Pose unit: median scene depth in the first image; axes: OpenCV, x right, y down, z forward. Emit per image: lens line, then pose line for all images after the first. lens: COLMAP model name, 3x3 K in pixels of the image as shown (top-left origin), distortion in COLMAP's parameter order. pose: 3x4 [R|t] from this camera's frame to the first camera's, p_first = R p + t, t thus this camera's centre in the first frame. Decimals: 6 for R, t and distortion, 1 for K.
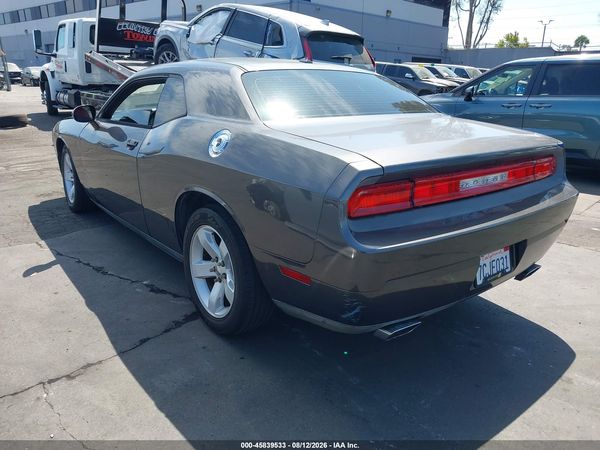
lens RADIAL K [[506.1, 0, 300.0], [0, 506.1, 225.0], [0, 0, 1]] dist [0.002826, 0.004843]
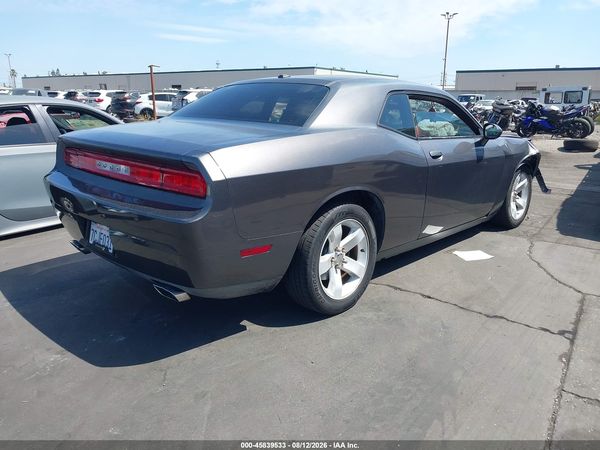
lens RADIAL K [[506.1, 0, 300.0], [0, 506.1, 225.0], [0, 0, 1]] dist [0.002826, 0.004843]
pose [[0.134315, 0.232741, -0.963219, 0.559937], [-0.294411, 0.937508, 0.185475, -0.108461], [0.946193, 0.258671, 0.194443, 0.423345]]
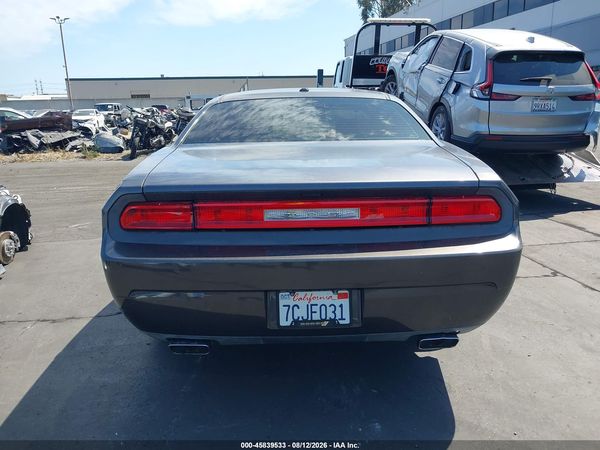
lens RADIAL K [[506.1, 0, 300.0], [0, 506.1, 225.0], [0, 0, 1]] dist [0.002826, 0.004843]
pose [[0.791548, 0.117602, -0.599684, 0.307834], [-0.149628, 0.988736, -0.003603, -0.021387], [0.592506, 0.092582, 0.800229, 0.092648]]
